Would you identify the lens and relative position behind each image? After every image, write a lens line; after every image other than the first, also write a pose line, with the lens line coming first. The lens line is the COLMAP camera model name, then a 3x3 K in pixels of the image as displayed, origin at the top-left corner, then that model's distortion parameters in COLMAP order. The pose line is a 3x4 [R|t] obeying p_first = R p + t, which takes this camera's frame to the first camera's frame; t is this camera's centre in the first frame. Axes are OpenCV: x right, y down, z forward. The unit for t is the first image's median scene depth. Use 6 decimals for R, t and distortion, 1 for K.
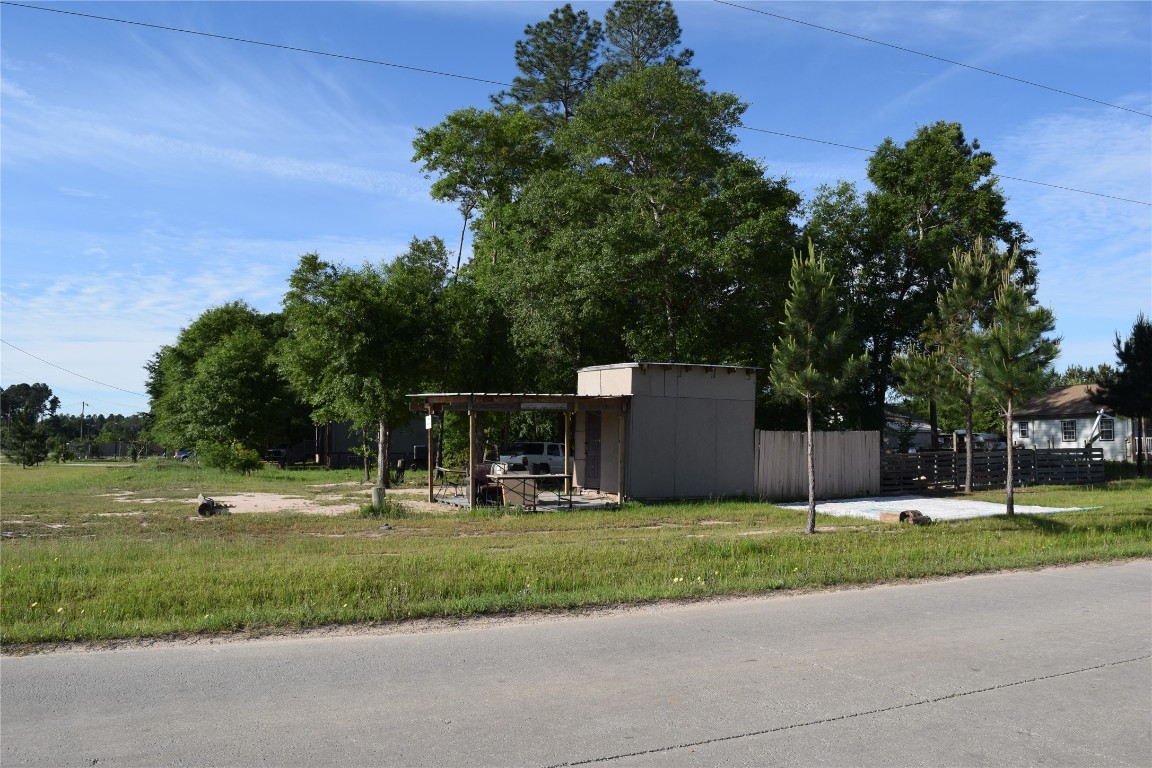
lens RADIAL K [[890.1, 0, 576.0], [0, 890.1, 384.0], [0, 0, 1]] dist [-0.088473, 0.015174]
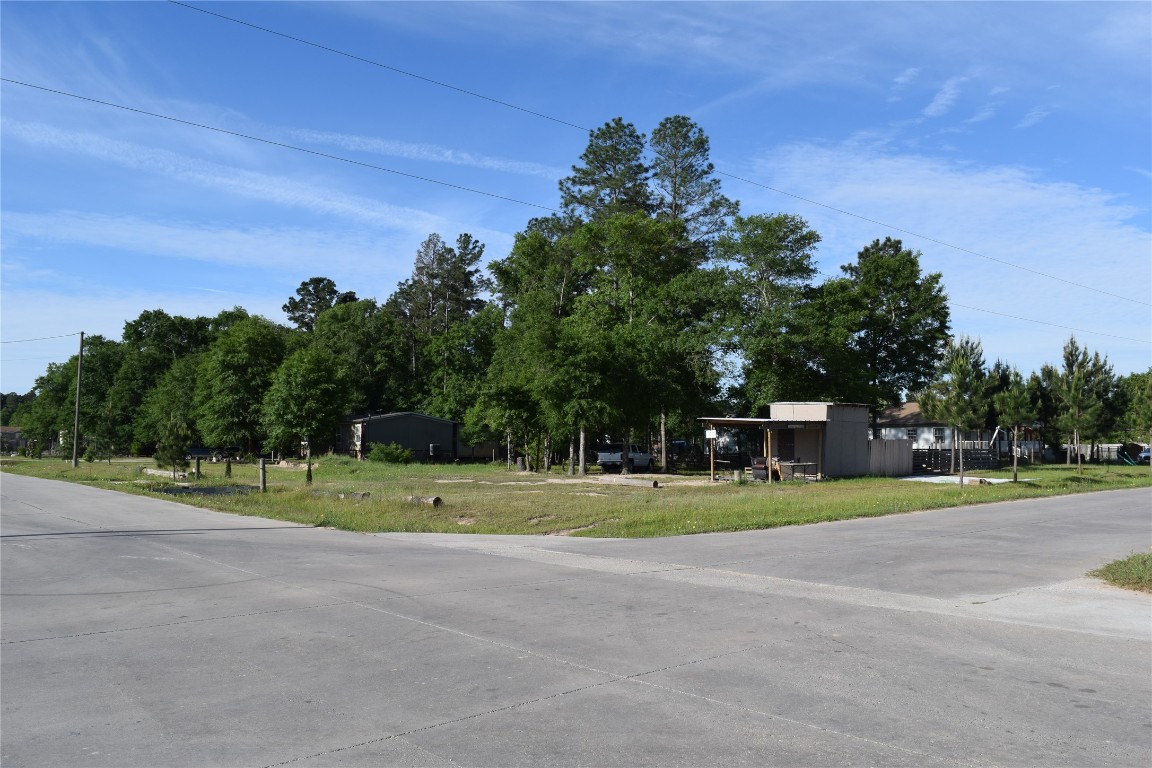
lens RADIAL K [[890.1, 0, 576.0], [0, 890.1, 384.0], [0, 0, 1]] dist [-0.088473, 0.015174]
pose [[0.962929, 0.021963, 0.268858, -0.331493], [-0.023568, 0.999718, 0.002744, -0.019949], [-0.268722, -0.008979, 0.963176, -0.224861]]
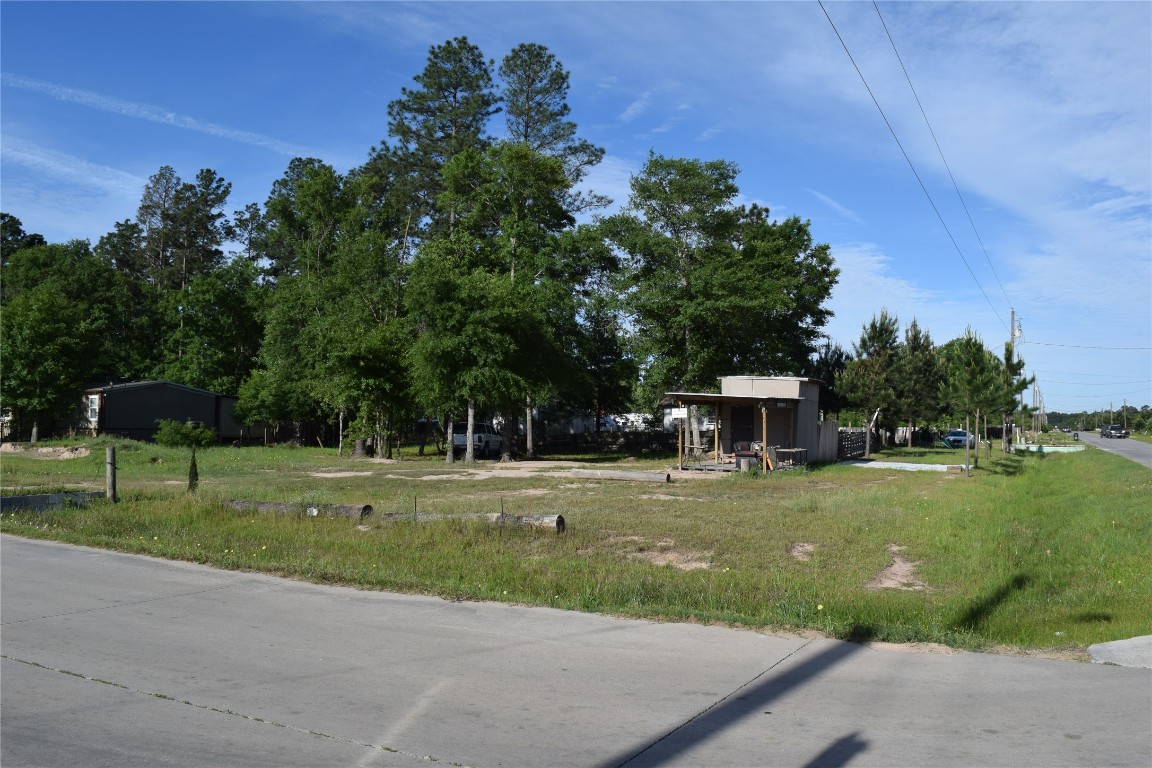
lens RADIAL K [[890.1, 0, 576.0], [0, 890.1, 384.0], [0, 0, 1]] dist [-0.088473, 0.015174]
pose [[0.806600, 0.033634, 0.590140, -0.423079], [-0.051959, 0.998550, 0.014107, -0.005392], [-0.588810, -0.042042, 0.807178, -0.016616]]
